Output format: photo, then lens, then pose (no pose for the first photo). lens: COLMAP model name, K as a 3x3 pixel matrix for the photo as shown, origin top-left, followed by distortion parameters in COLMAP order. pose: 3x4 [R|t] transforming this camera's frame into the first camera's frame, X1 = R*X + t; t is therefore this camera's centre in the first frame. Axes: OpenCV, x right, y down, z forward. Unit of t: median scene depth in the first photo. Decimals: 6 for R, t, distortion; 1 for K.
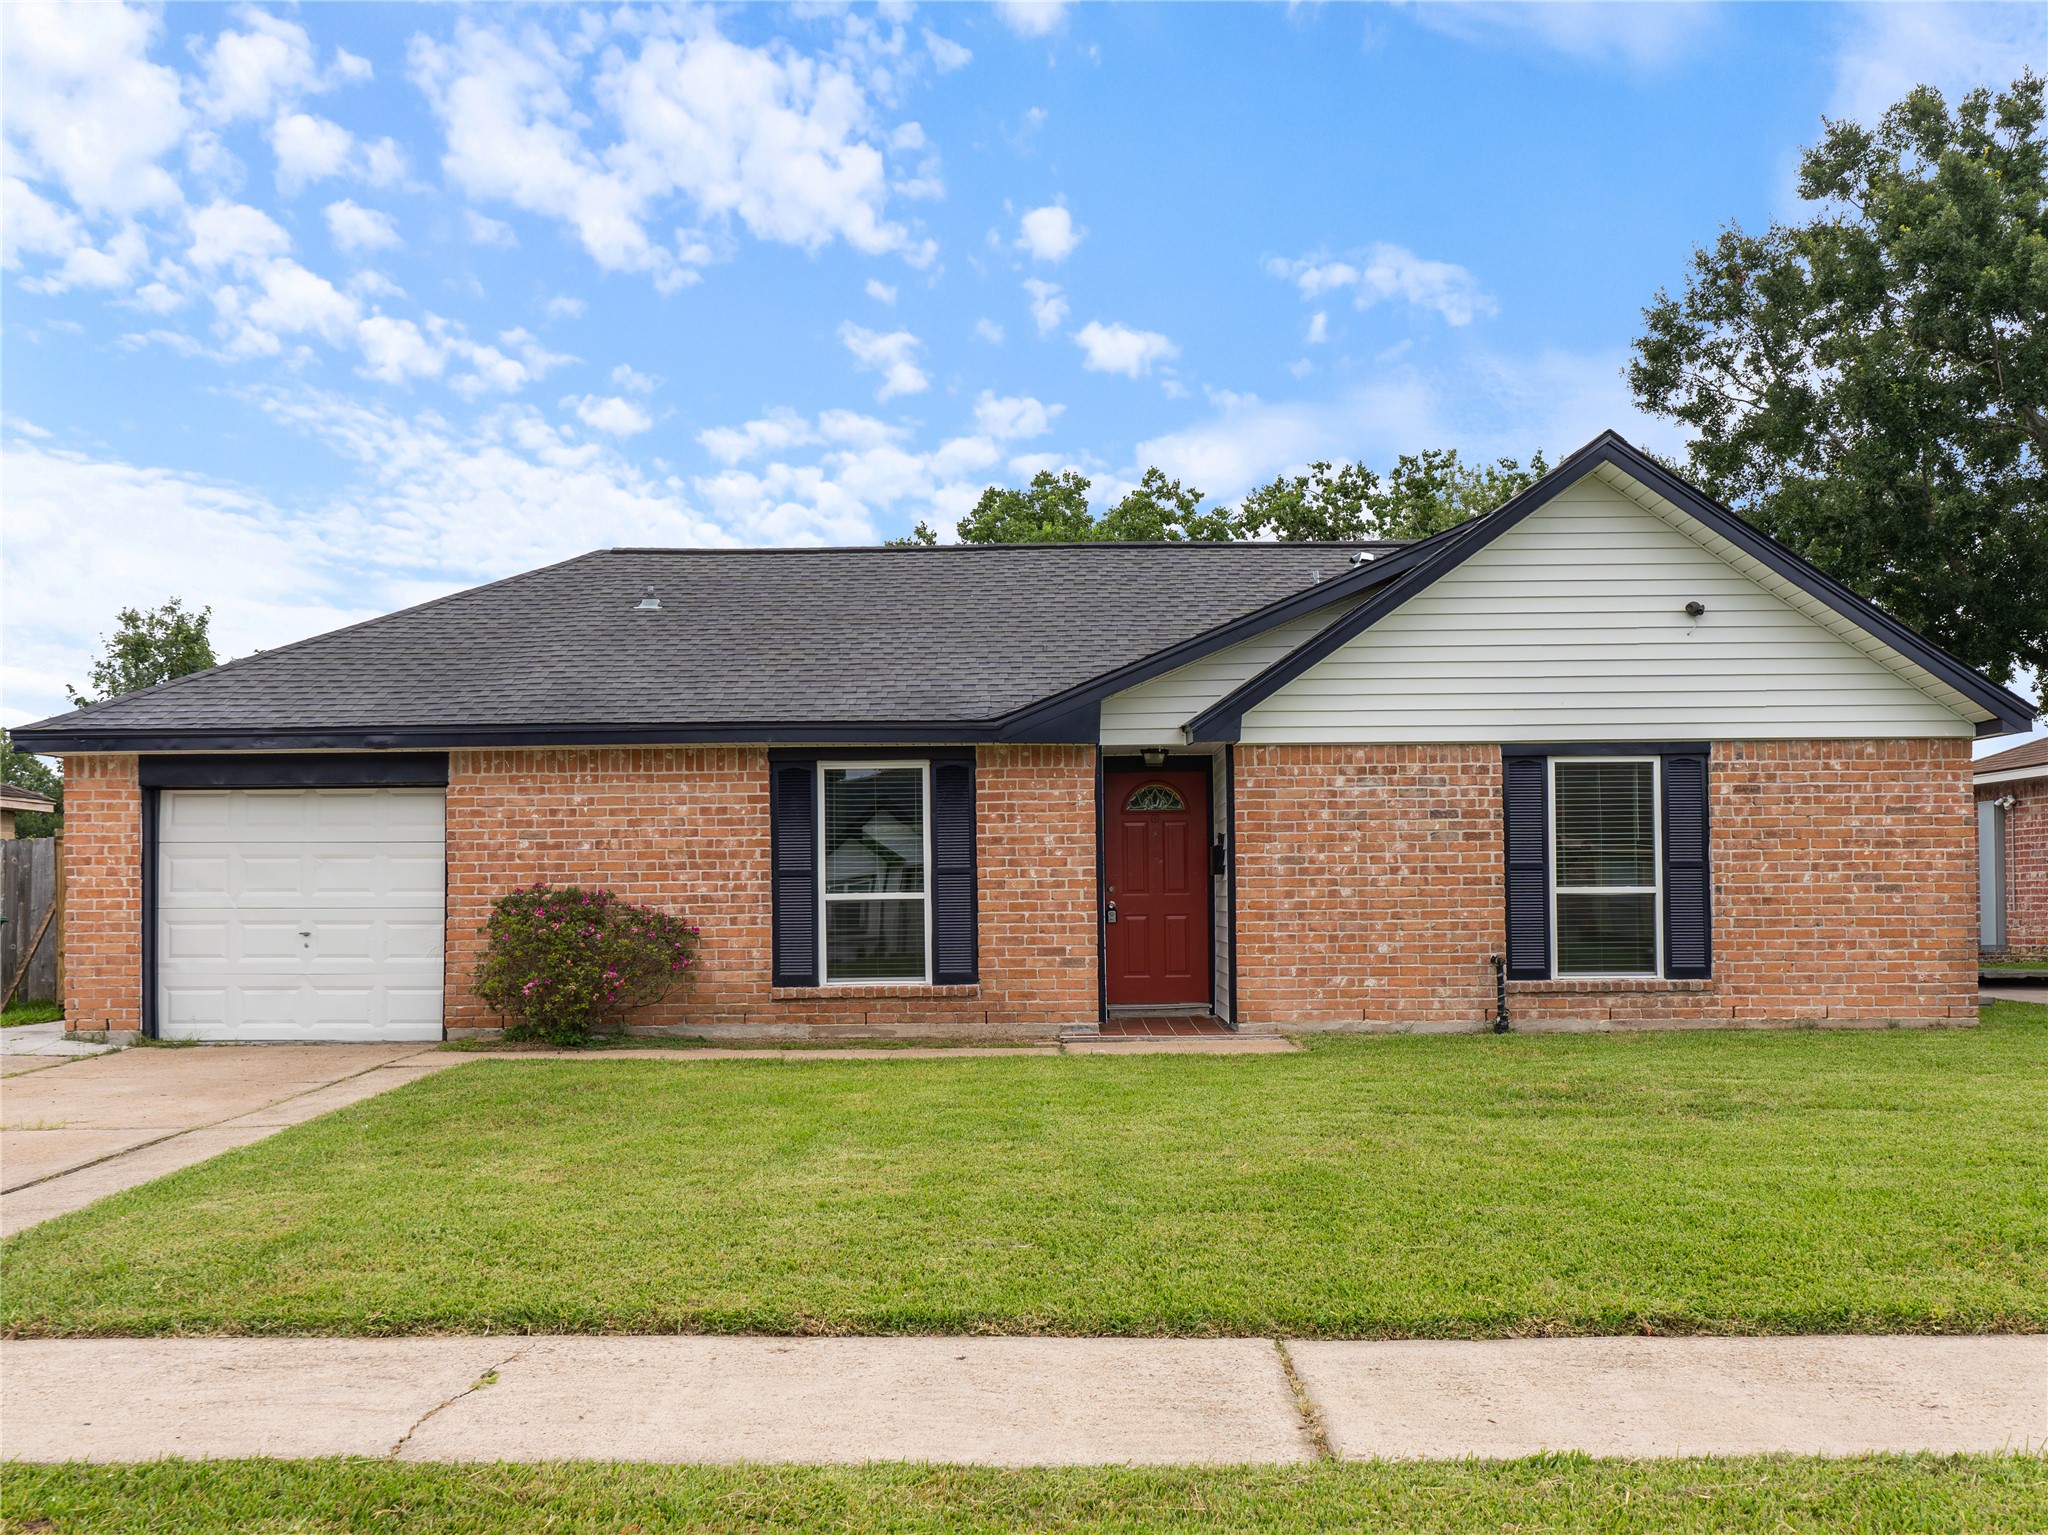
lens RADIAL K [[1687.8, 0, 1027.3], [0, 1687.8, 839.4], [0, 0, 1]] dist [-0.004131, 0.000943]
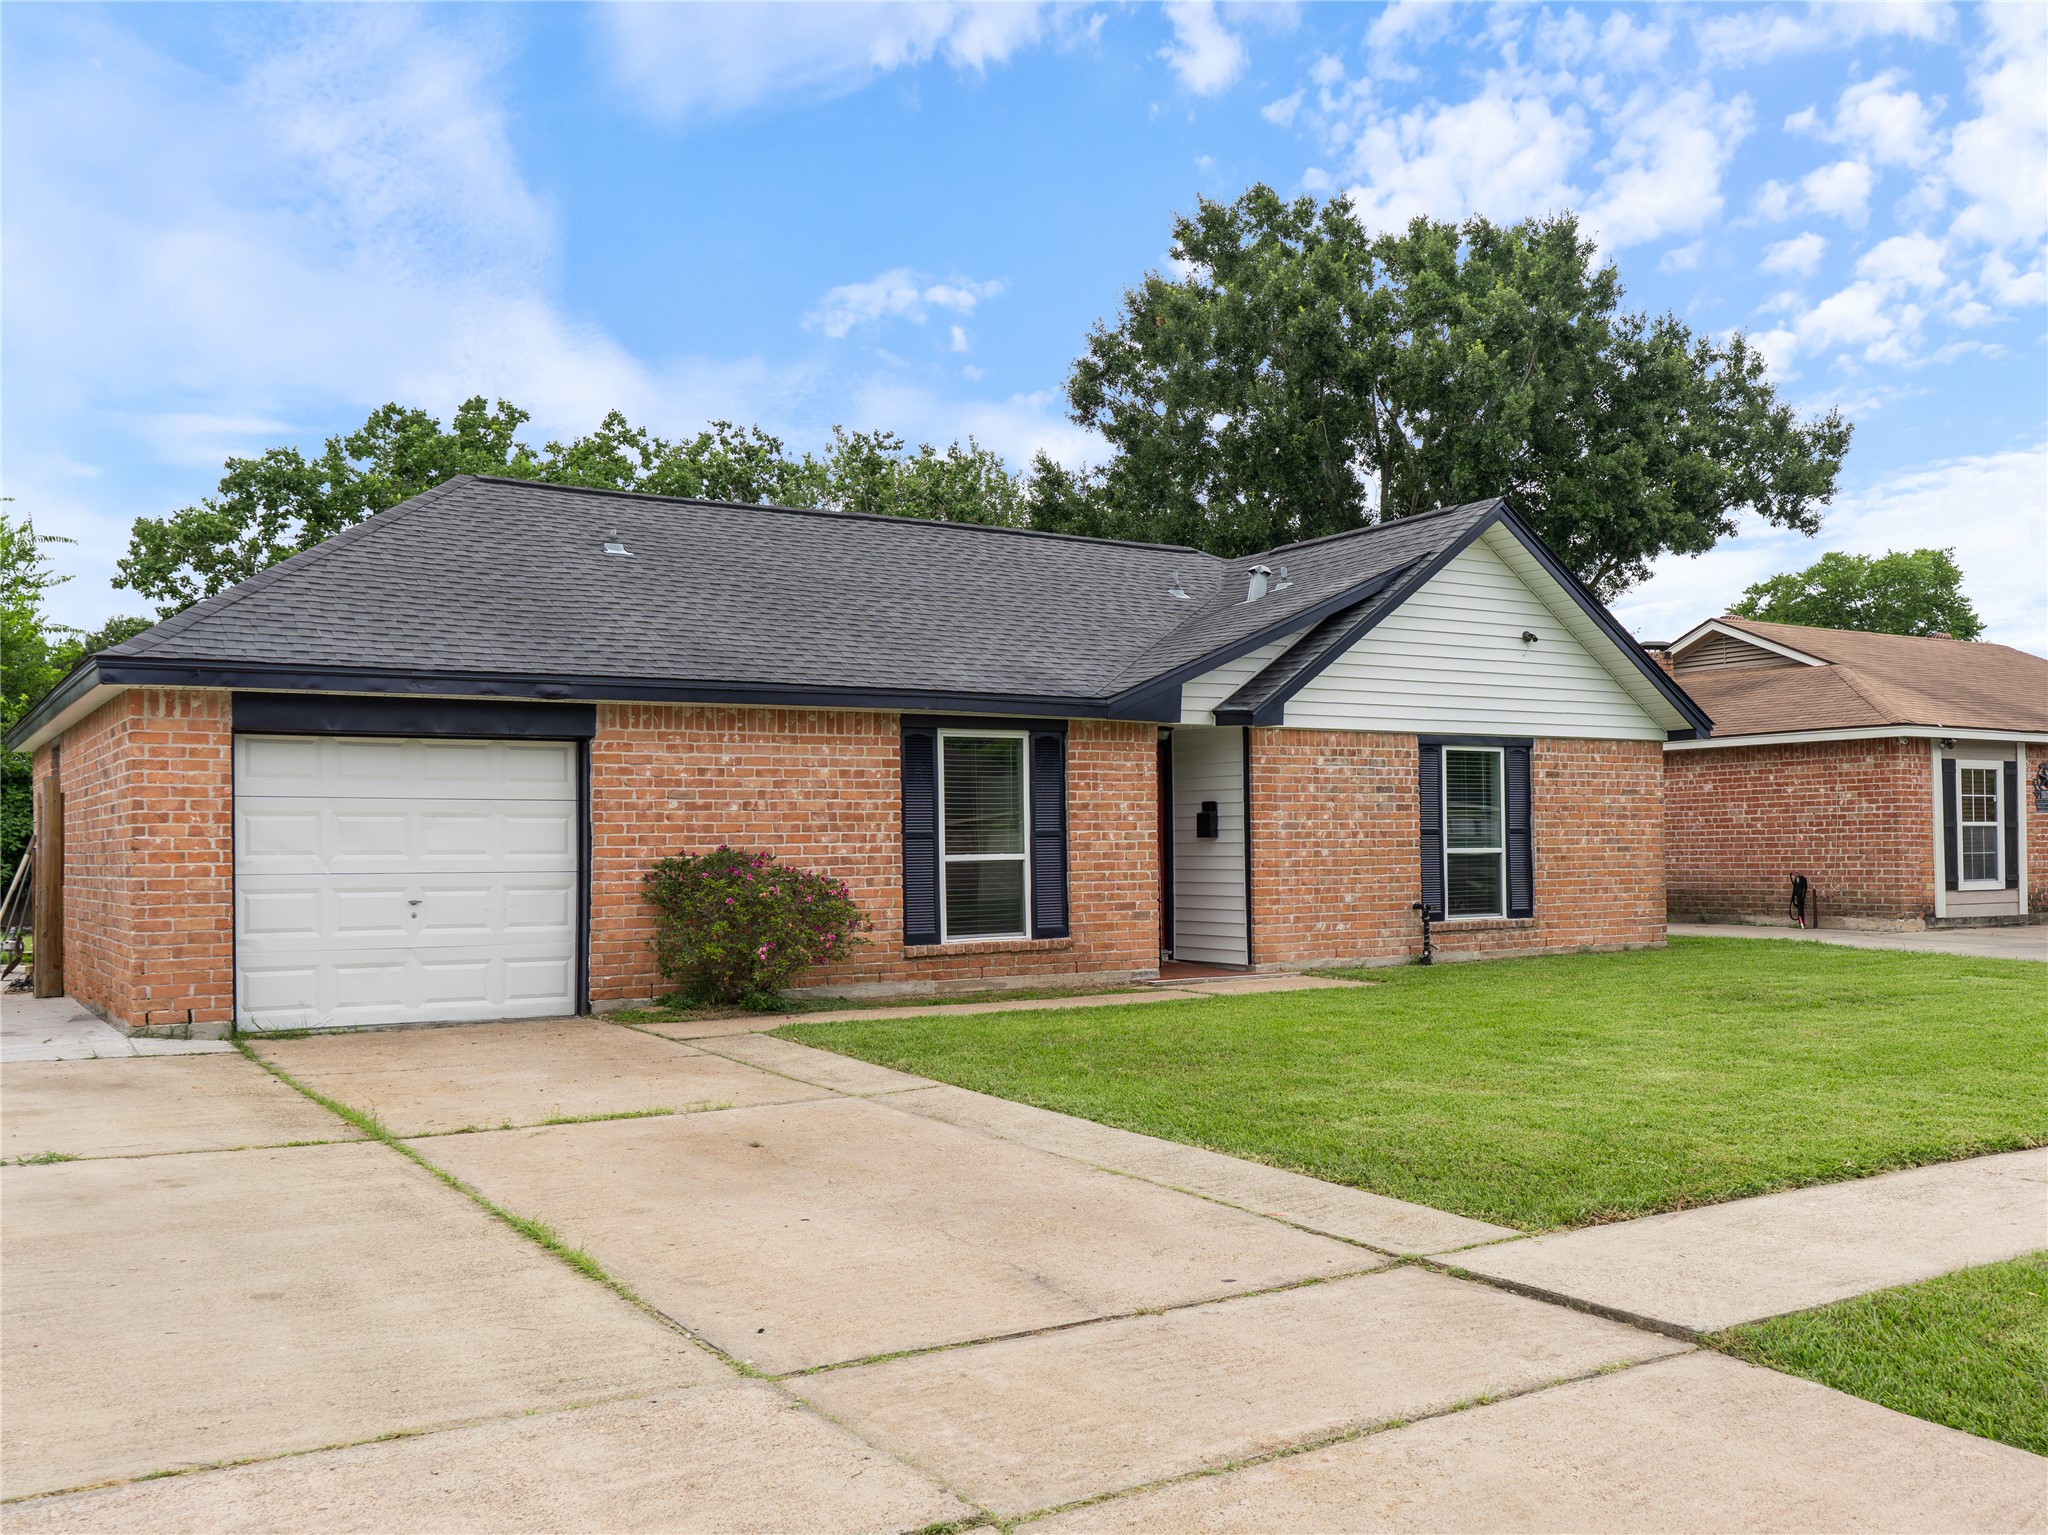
lens RADIAL K [[1783.1, 0, 1024.0], [0, 1783.1, 767.5], [0, 0, 1]] dist [-0.008293, -0.003042]
pose [[0.840009, 0.023545, 0.542061, -0.684271], [-0.015869, 0.999697, -0.018831, -0.002148], [-0.542340, 0.007216, 0.840128, 0.043829]]
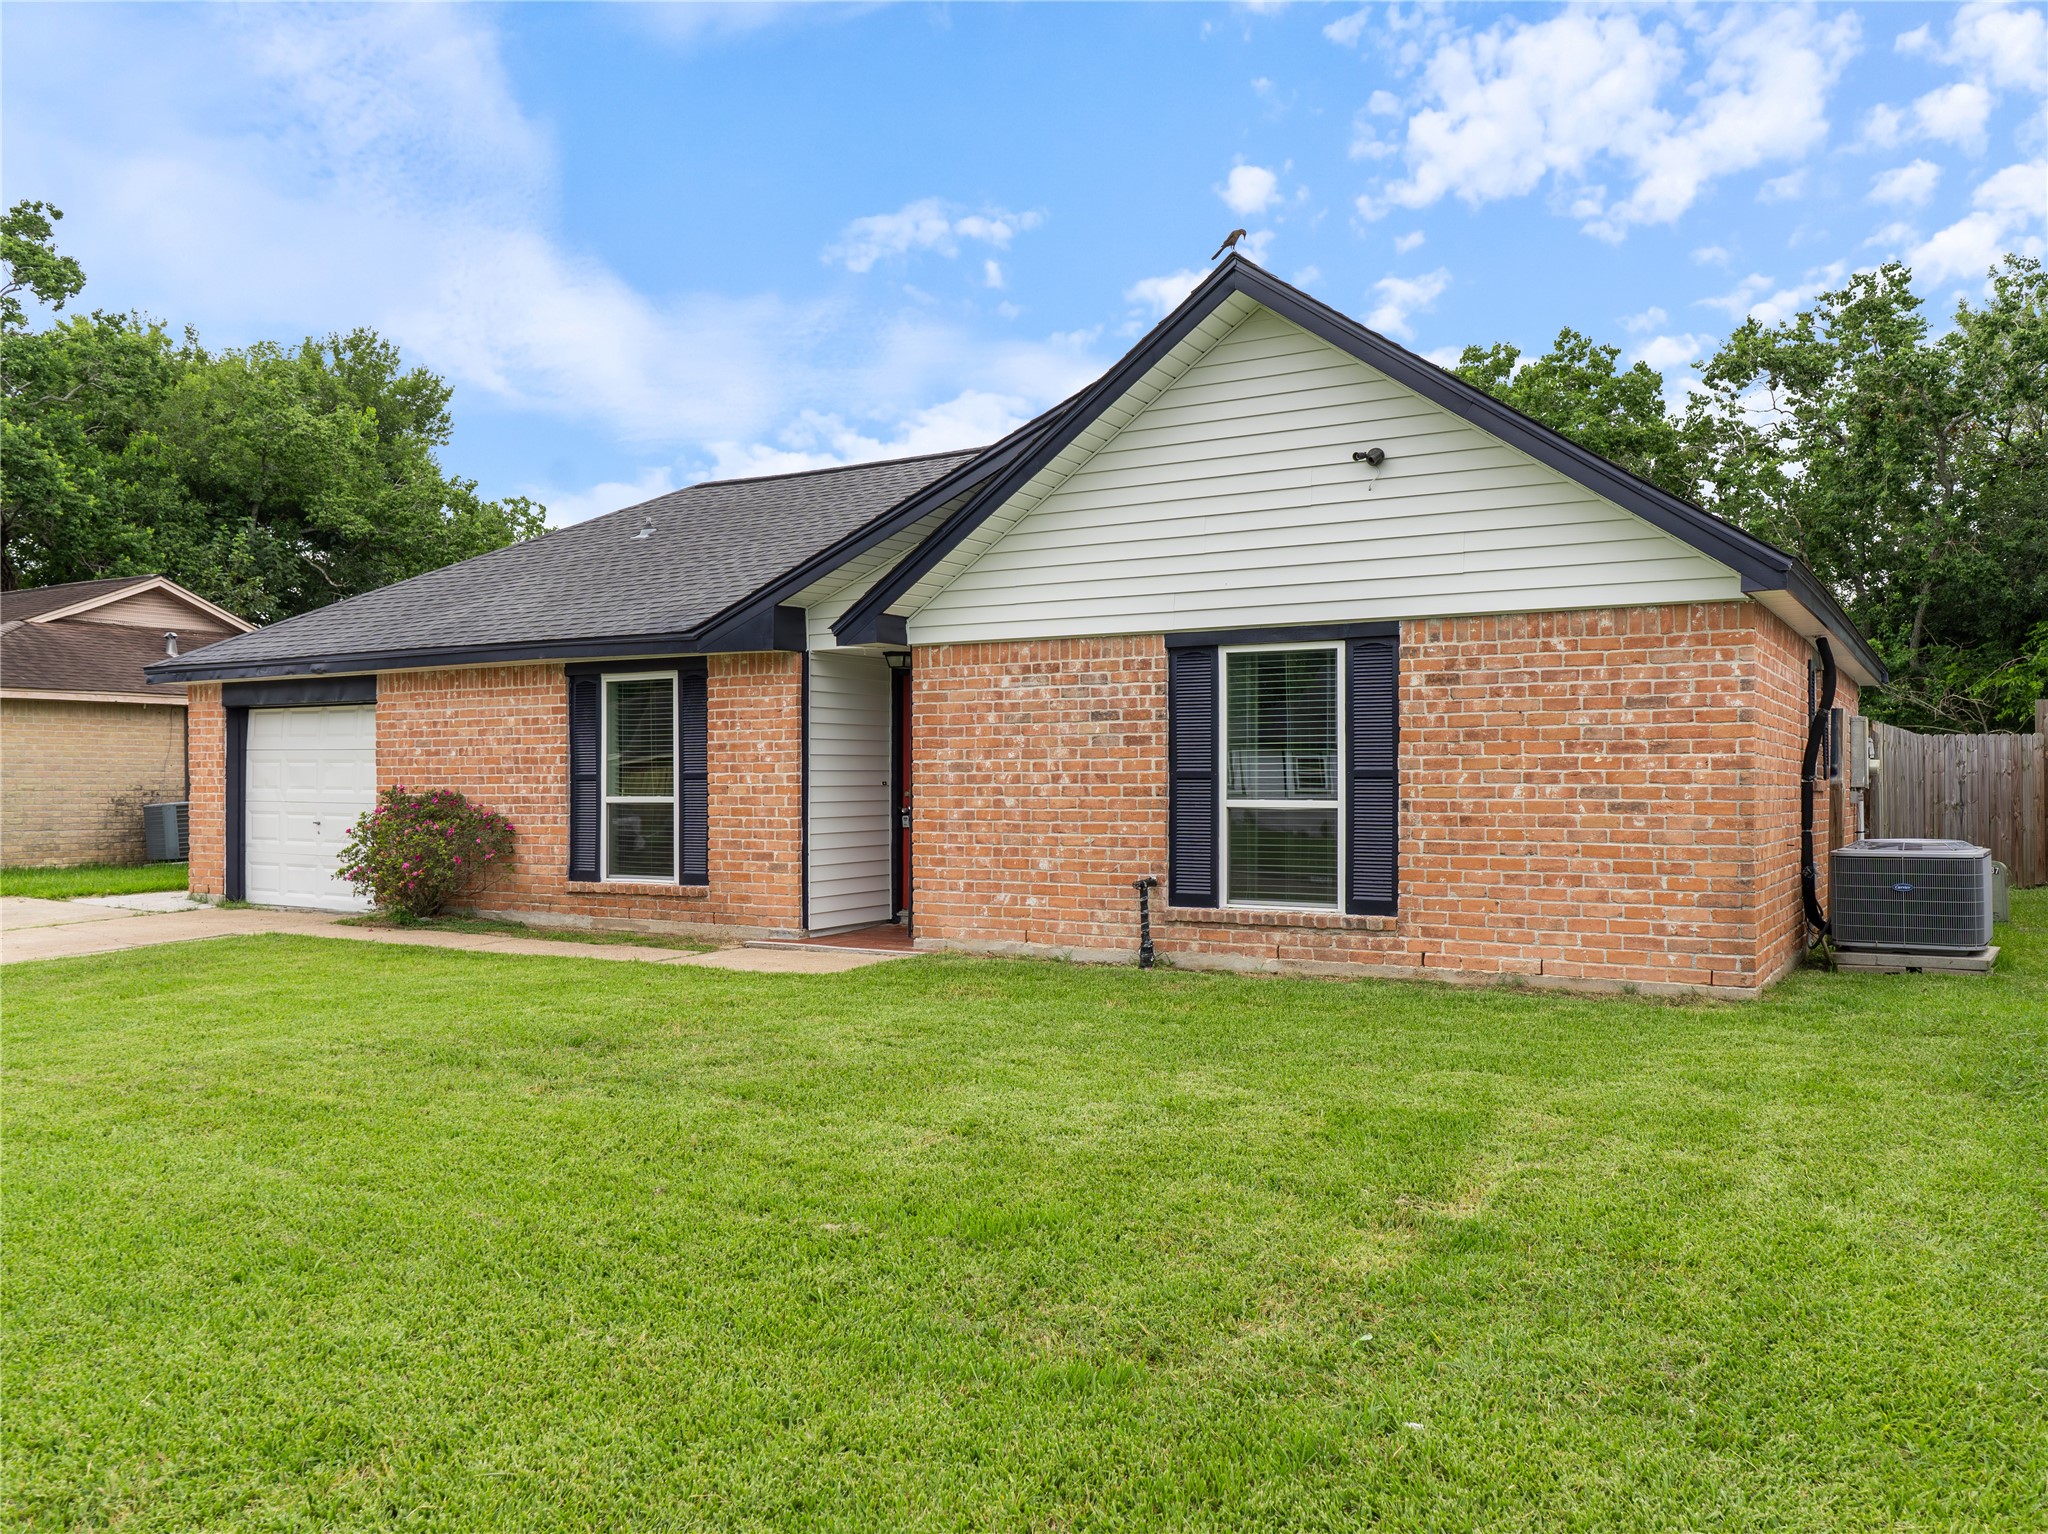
lens RADIAL K [[1580.5, 0, 1024.0], [0, 1580.5, 767.0], [0, 0, 1]] dist [-0.005558, -0.001043]
pose [[0.865556, 0.003014, -0.500802, 0.624988], [0.008893, 0.999732, 0.021388, -0.006163], [0.500733, -0.022967, 0.865297, 0.259219]]
